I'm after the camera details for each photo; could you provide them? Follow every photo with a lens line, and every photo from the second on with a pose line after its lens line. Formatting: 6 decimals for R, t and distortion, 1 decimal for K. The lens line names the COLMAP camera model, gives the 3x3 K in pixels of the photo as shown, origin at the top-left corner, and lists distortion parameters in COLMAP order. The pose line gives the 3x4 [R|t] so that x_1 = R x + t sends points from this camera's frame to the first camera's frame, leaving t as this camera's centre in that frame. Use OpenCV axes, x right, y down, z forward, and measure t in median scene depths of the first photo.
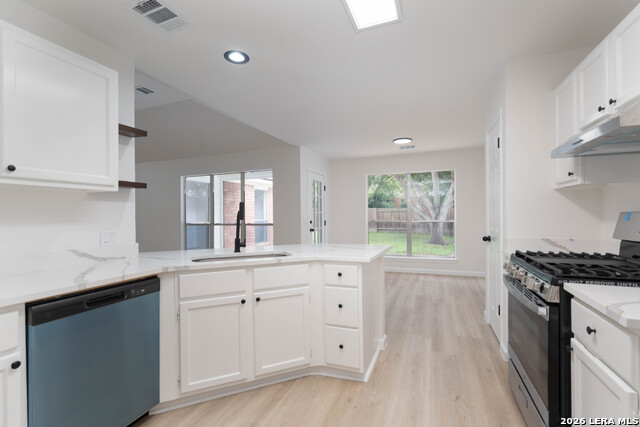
lens RADIAL K [[304.2, 0, 314.9], [0, 304.2, 215.5], [0, 0, 1]] dist [-0.001674, -0.000335]
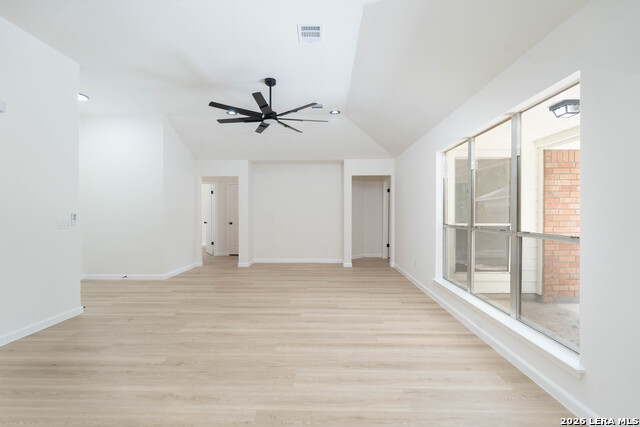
lens RADIAL K [[287.4, 0, 320.0], [0, 287.4, 213.5], [0, 0, 1]] dist [0.002018, 0.000182]
pose [[0.351863, 0.012610, -0.935966, 0.045626], [-0.004849, 0.999920, 0.011649, -0.002461], [0.936039, 0.000440, 0.351896, 0.437750]]
